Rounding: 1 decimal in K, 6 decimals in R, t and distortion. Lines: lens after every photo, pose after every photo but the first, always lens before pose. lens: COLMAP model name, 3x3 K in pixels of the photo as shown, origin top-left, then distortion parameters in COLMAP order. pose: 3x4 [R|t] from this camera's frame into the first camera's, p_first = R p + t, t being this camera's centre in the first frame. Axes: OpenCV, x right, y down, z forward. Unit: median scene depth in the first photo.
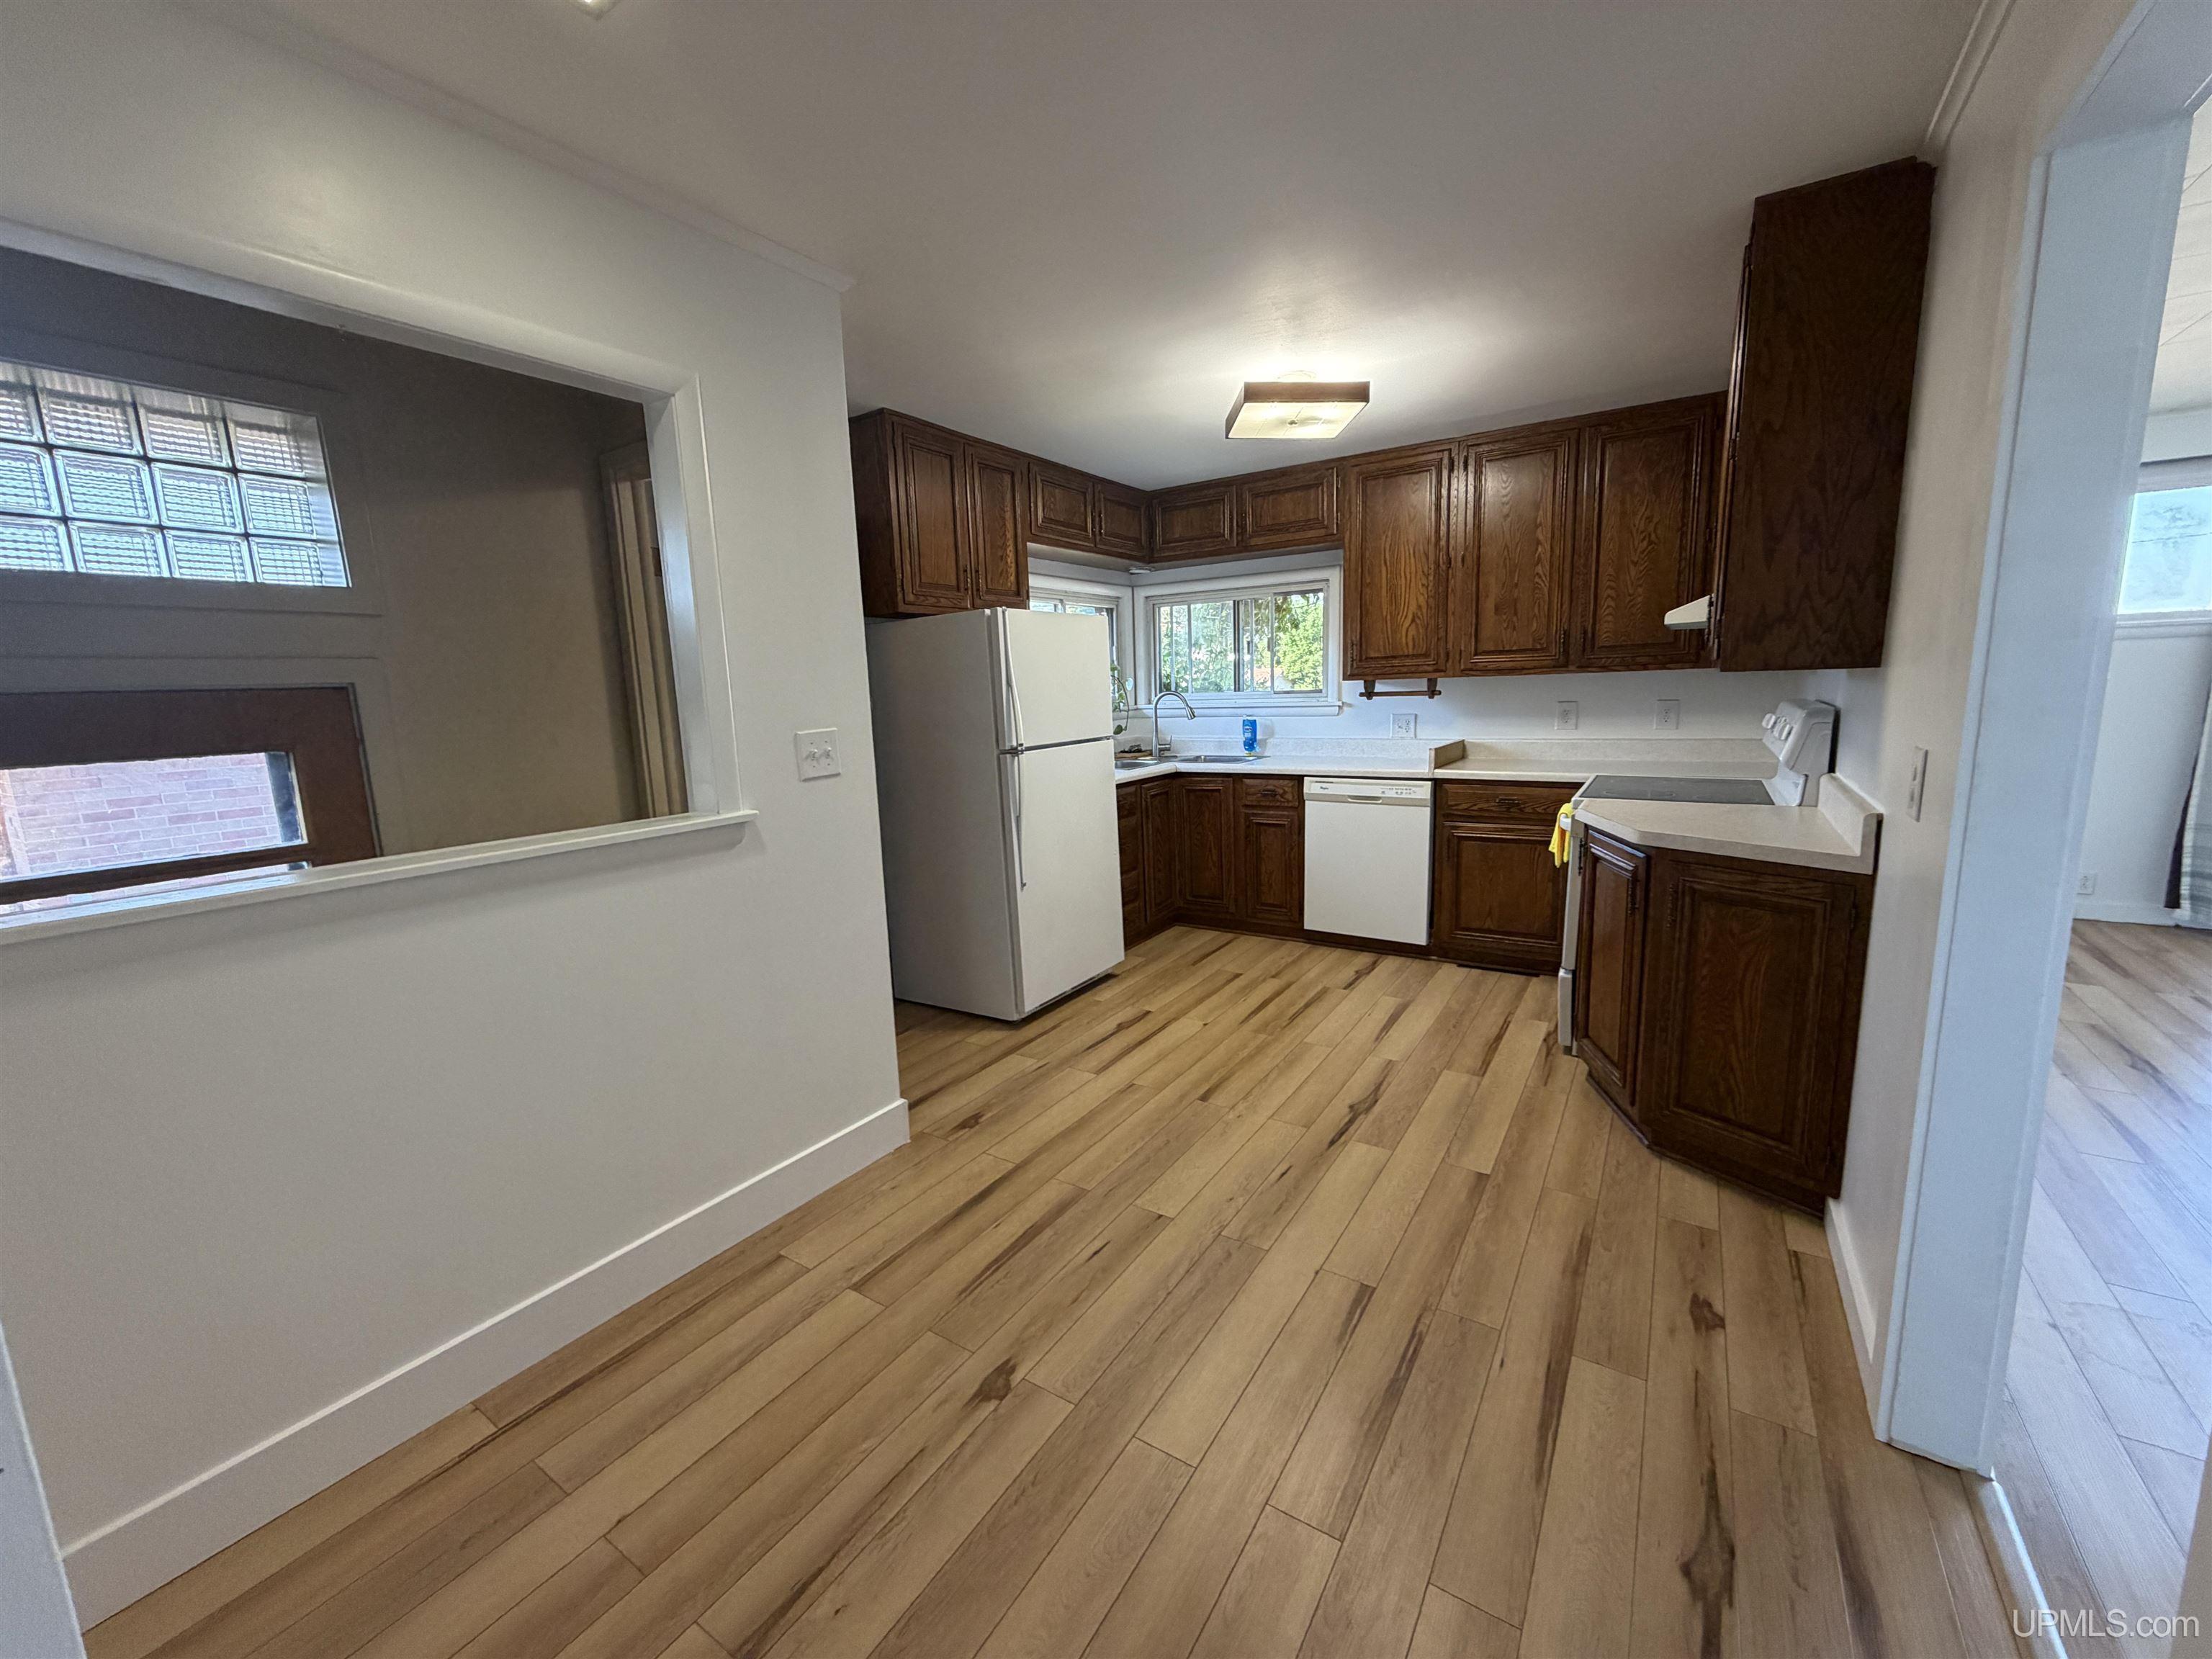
lens RADIAL K [[882.0, 0, 1106.0], [0, 882.0, 829.5], [0, 0, 1]] dist [0.001077, 0.000562]
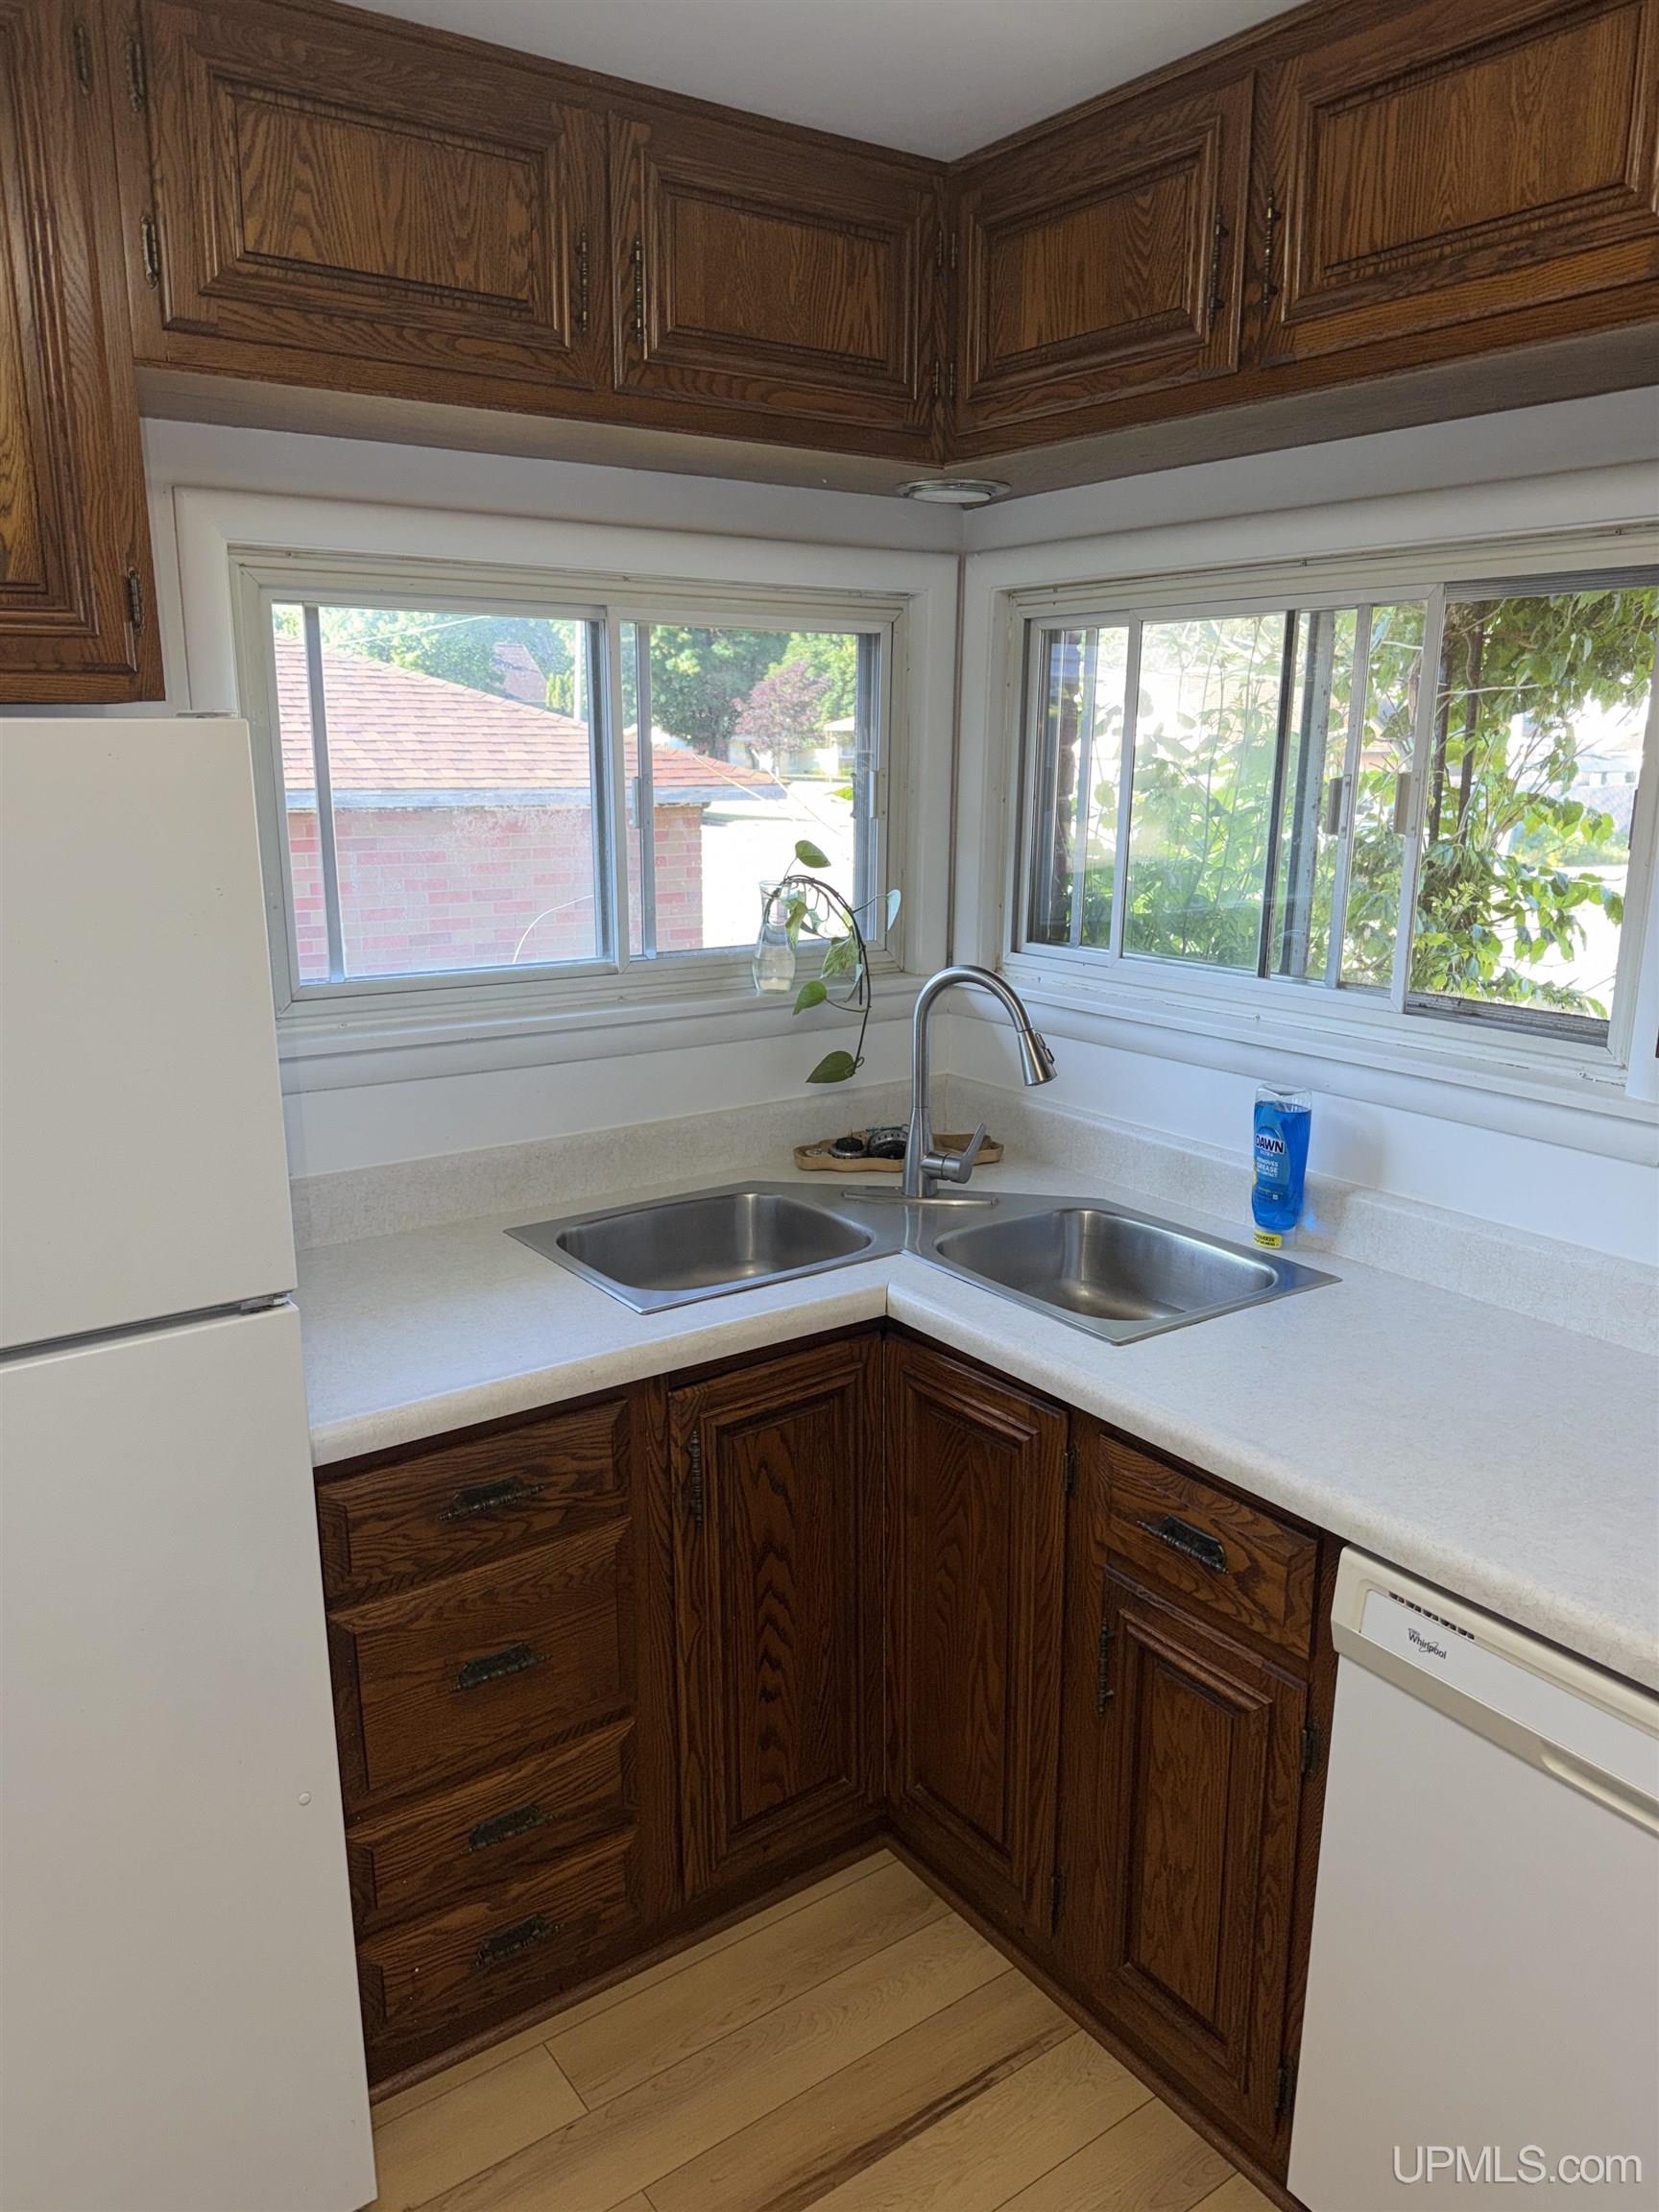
lens RADIAL K [[1554.3, 0, 829.5], [0, 1554.3, 1106.0], [0, 0, 1]] dist [-0.004728, -0.003116]
pose [[0.931520, 0.116723, -0.344452, 0.229343], [-0.089386, 0.991526, 0.094264, -0.182051], [0.352536, -0.057019, 0.934060, 0.650406]]
